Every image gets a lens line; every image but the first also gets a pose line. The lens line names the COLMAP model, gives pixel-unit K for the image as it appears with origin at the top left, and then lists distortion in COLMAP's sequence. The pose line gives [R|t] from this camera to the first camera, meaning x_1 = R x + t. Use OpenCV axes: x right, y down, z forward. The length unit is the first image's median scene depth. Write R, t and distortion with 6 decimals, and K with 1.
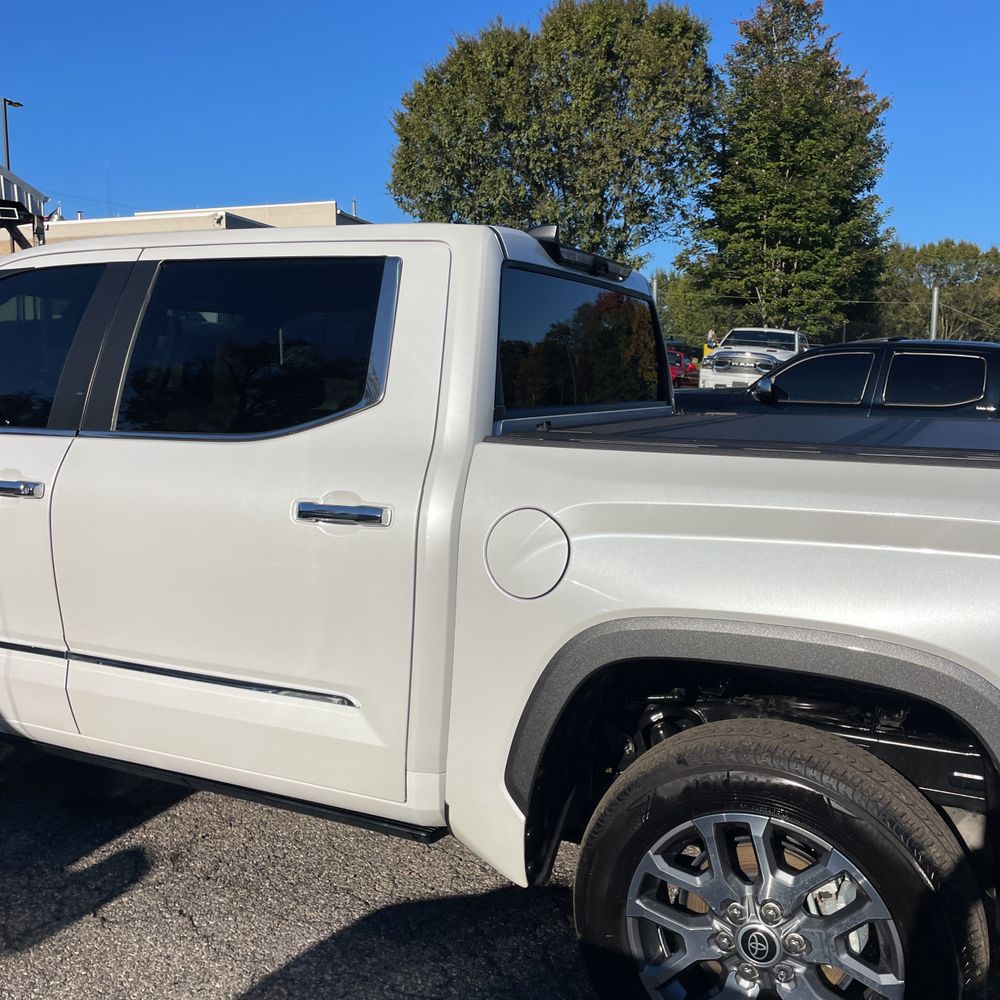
lens RADIAL K [[1001.5, 0, 496.4], [0, 1001.5, 497.5], [0, 0, 1]] dist [0.095533, -0.140096]
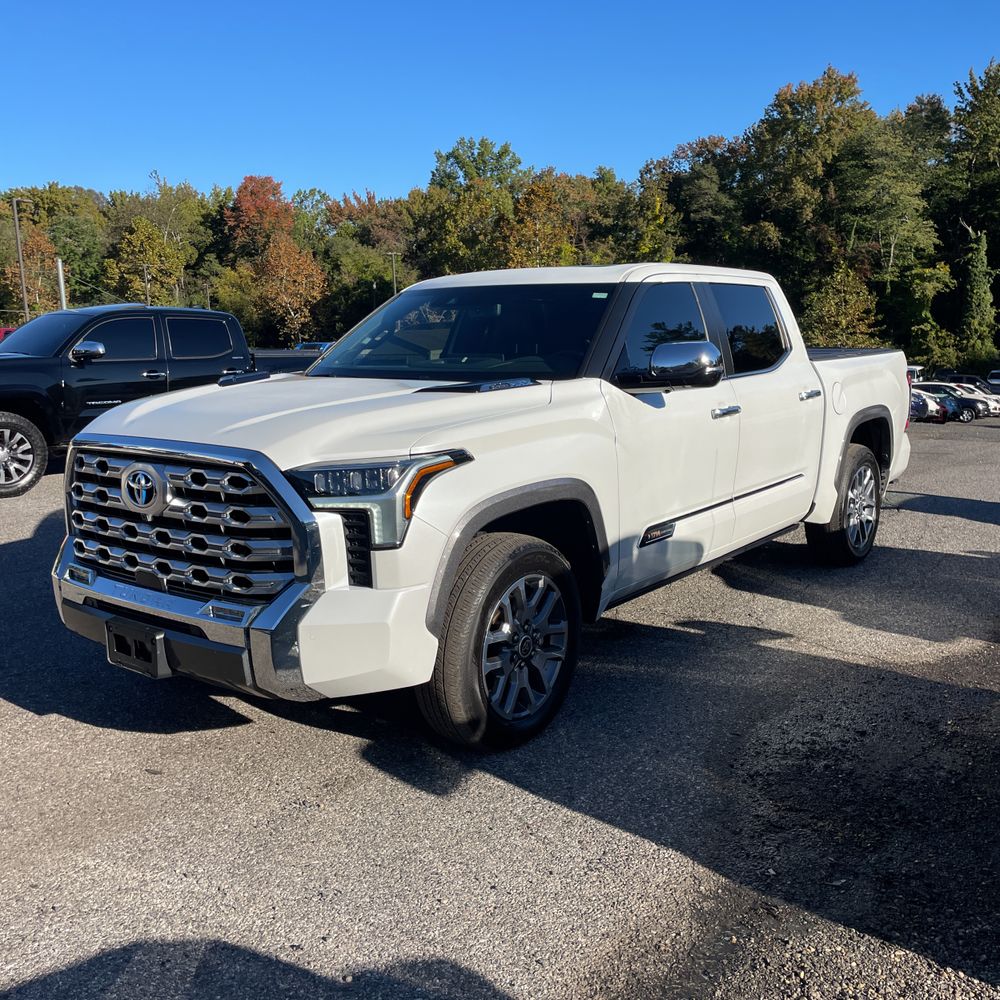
lens RADIAL K [[1003.8, 0, 490.6], [0, 1003.8, 467.9], [0, 0, 1]] dist [0.052570, -0.019890]
pose [[0.217365, -0.157368, 0.963321, -0.190415], [0.137575, 0.982005, 0.129378, -0.016471], [-0.966347, 0.104406, 0.235103, 0.083427]]
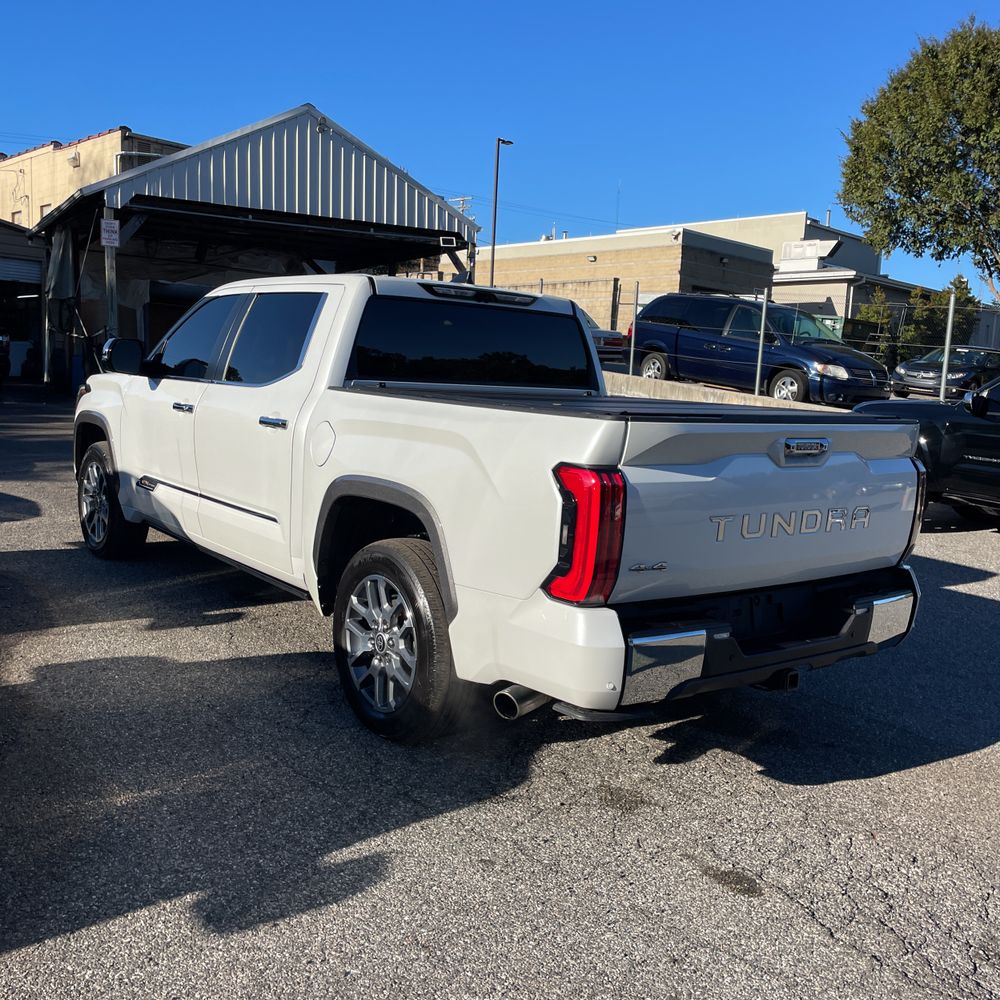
lens RADIAL K [[1001.5, 0, 496.4], [0, 1001.5, 497.5], [0, 0, 1]] dist [0.095533, -0.140096]
pose [[0.891851, 0.093285, -0.442605, 0.079597], [-0.097563, 0.995142, 0.013151, 0.006636], [0.441682, 0.031453, 0.896620, -0.041005]]
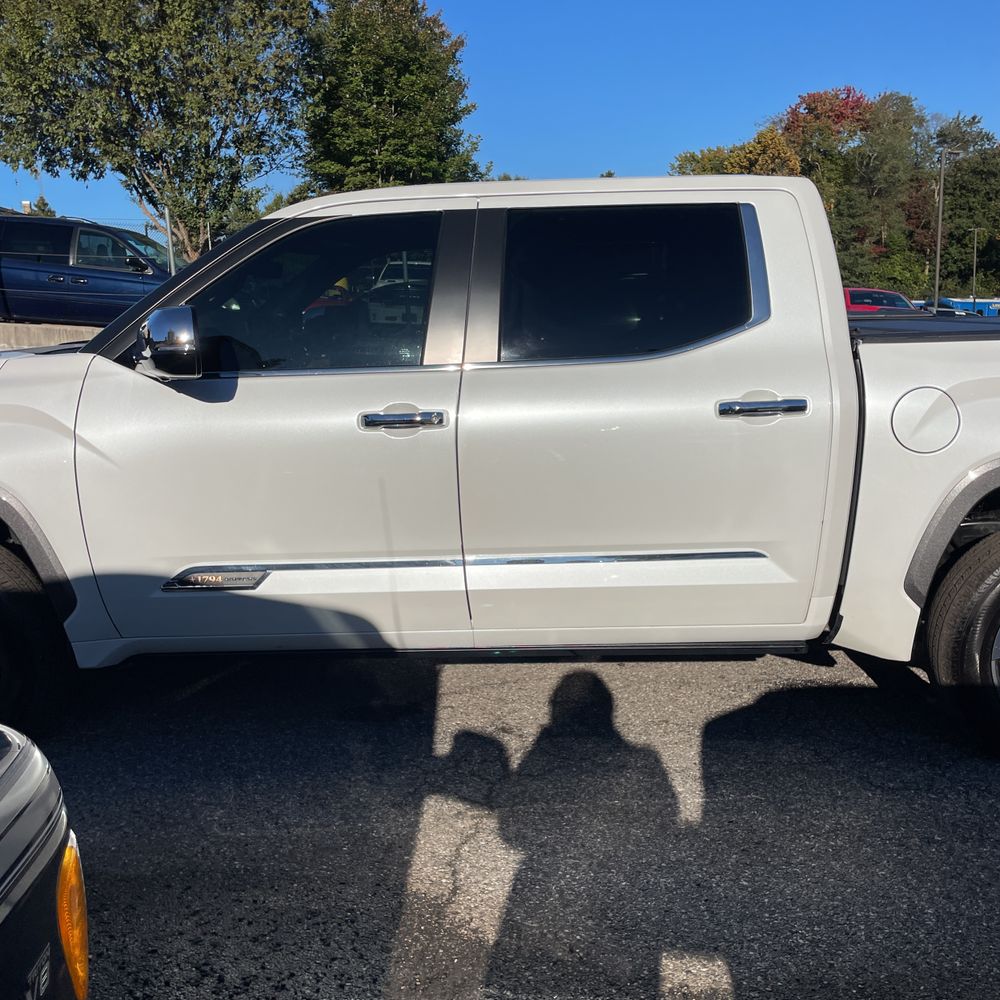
lens RADIAL K [[1001.5, 0, 496.4], [0, 1001.5, 497.5], [0, 0, 1]] dist [0.095533, -0.140096]
pose [[0.912895, -0.117169, 0.391018, -0.069602], [0.092491, 0.992378, 0.081432, -0.000464], [-0.397579, -0.038173, 0.916774, -0.003789]]
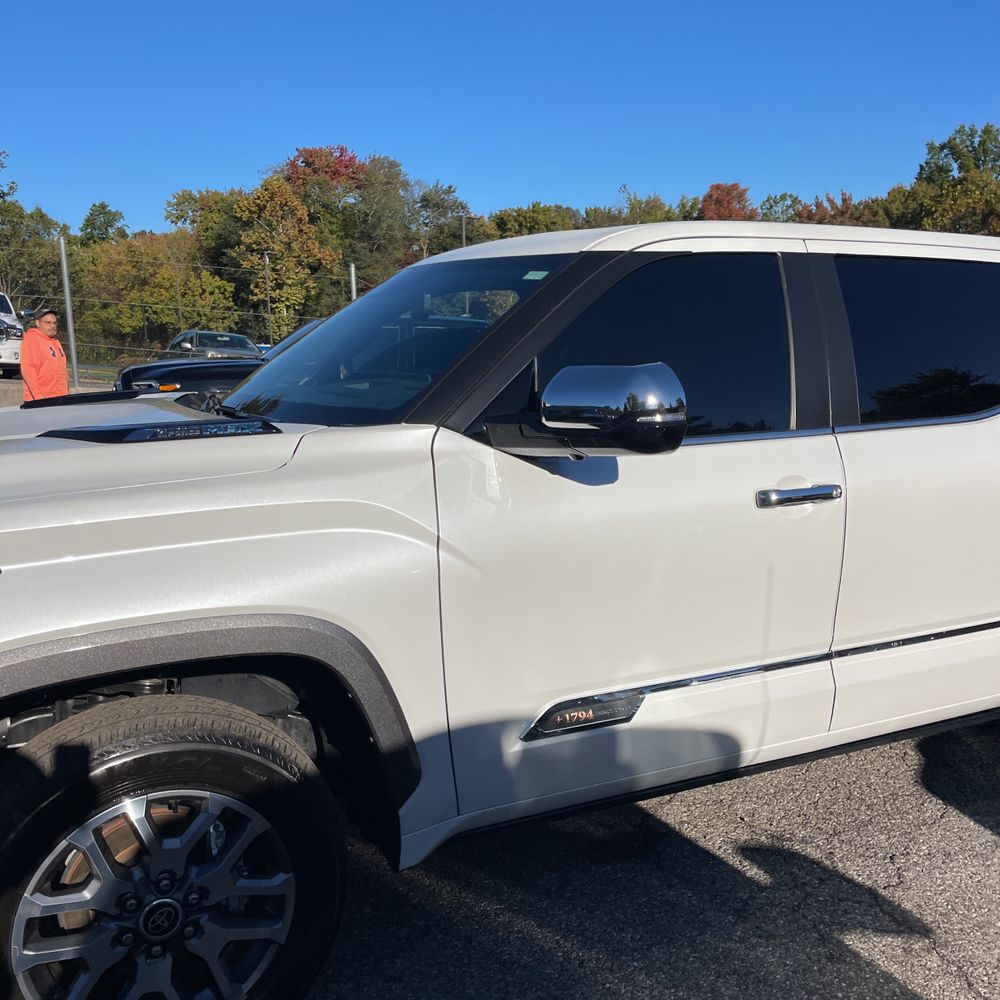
lens RADIAL K [[1001.5, 0, 496.4], [0, 1001.5, 497.5], [0, 0, 1]] dist [0.095533, -0.140096]
pose [[0.621971, -0.138774, 0.770645, -0.115228], [0.108687, 0.989944, 0.090545, -0.010262], [-0.775461, 0.027443, 0.630799, 0.052860]]
